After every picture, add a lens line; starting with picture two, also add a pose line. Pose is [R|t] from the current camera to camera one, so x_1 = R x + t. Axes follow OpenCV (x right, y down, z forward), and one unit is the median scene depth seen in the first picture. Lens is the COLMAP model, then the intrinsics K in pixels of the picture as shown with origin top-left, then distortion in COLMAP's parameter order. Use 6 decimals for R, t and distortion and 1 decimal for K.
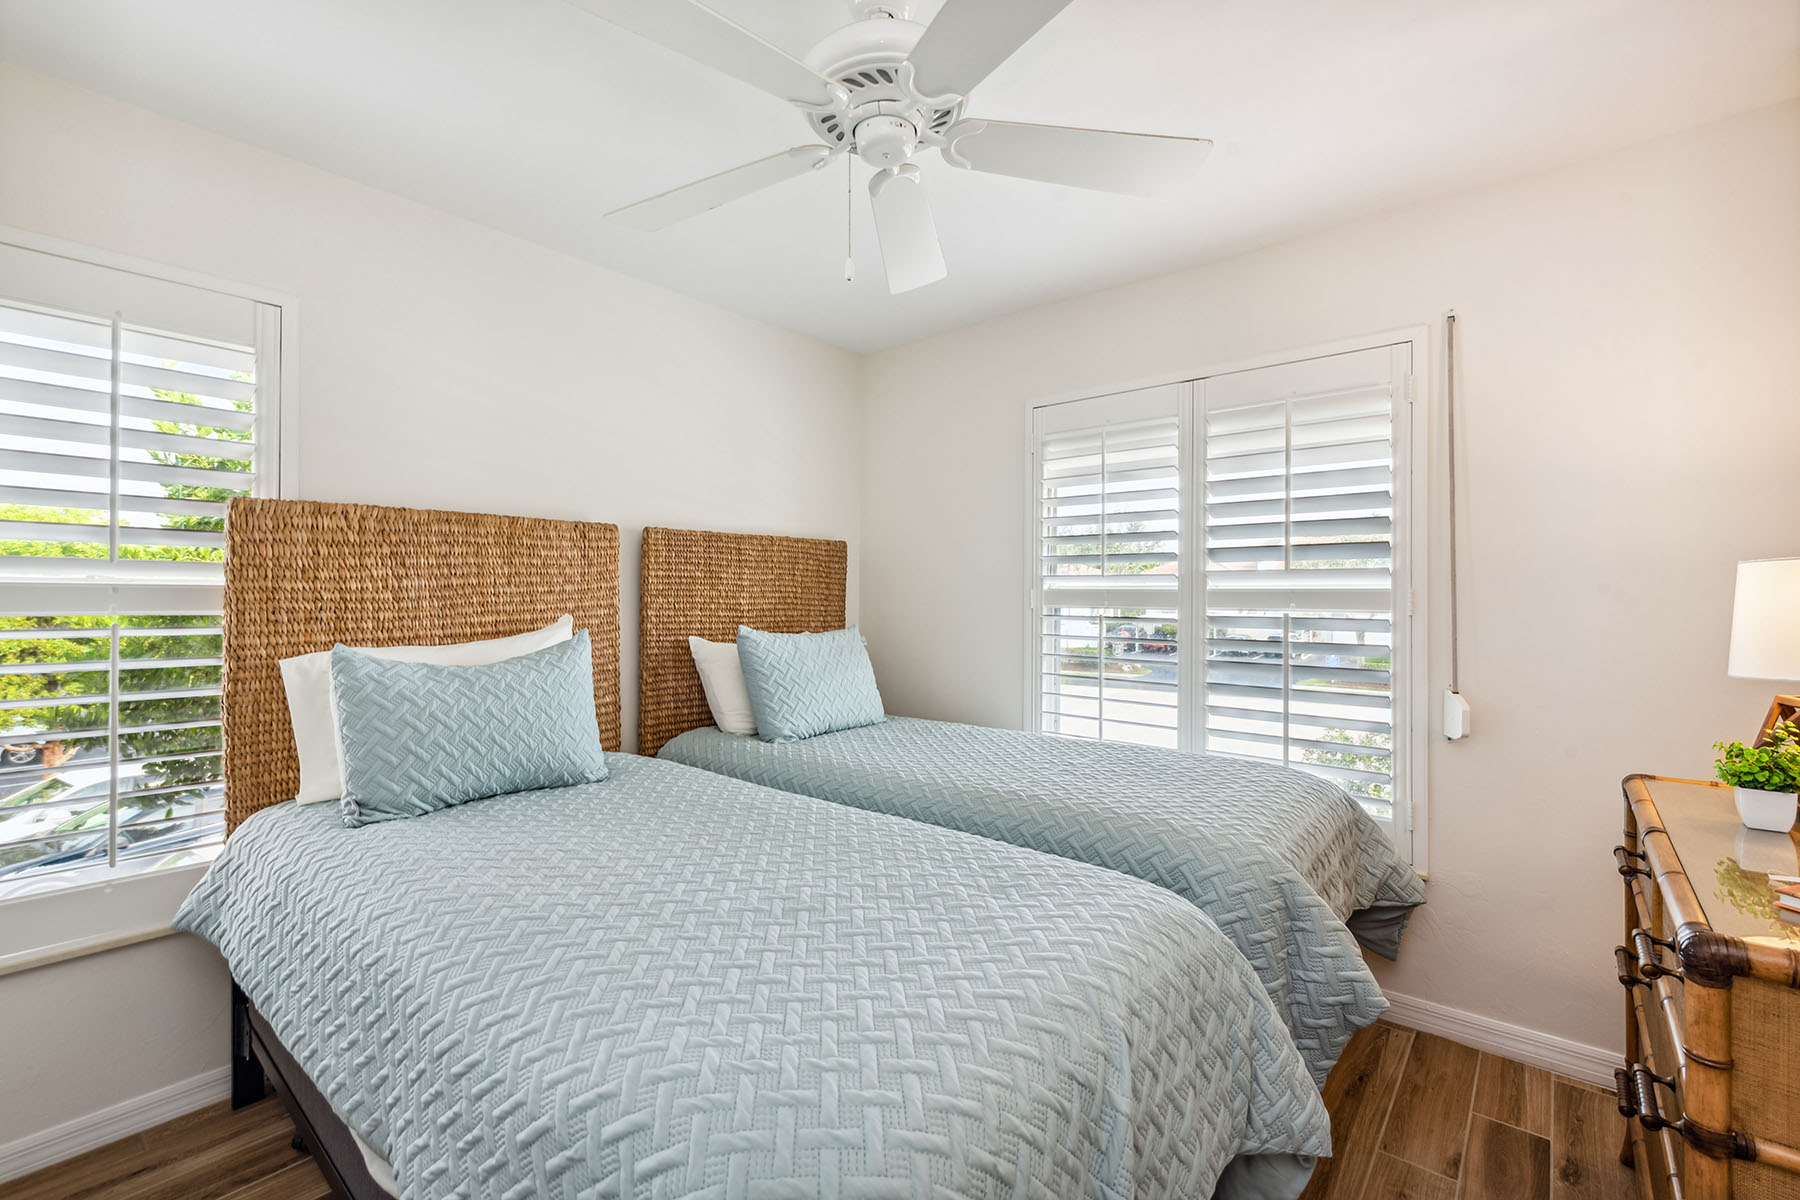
lens RADIAL K [[775.8, 0, 900.0], [0, 775.8, 600.0], [0, 0, 1]] dist [0.000377, -0.000033]
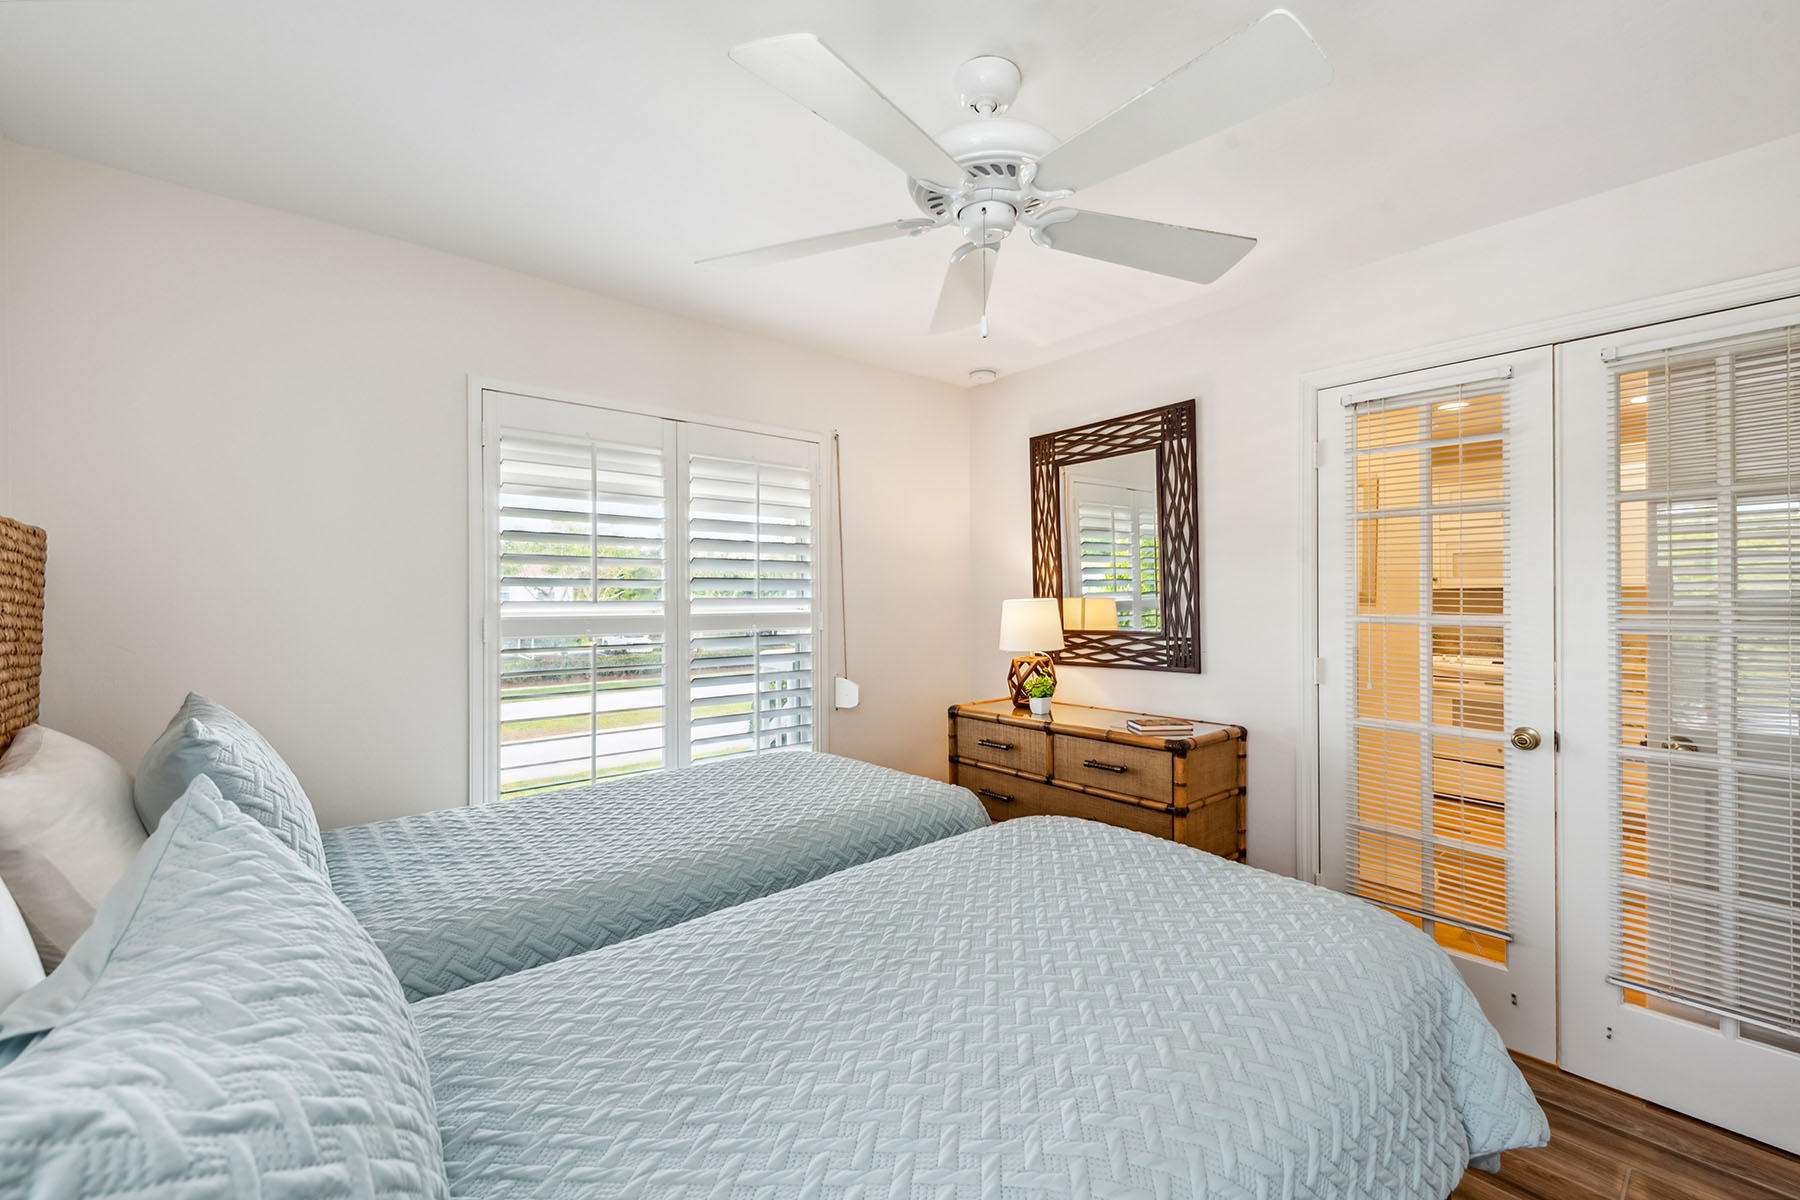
lens RADIAL K [[727.0, 0, 905.7], [0, 727.0, 600.5], [0, 0, 1]] dist [0.009200, -0.000409]
pose [[0.146215, -0.010097, 0.989201, -0.583144], [0.009679, 0.999915, 0.008776, -0.039183], [-0.989205, 0.008292, 0.146301, 0.539732]]
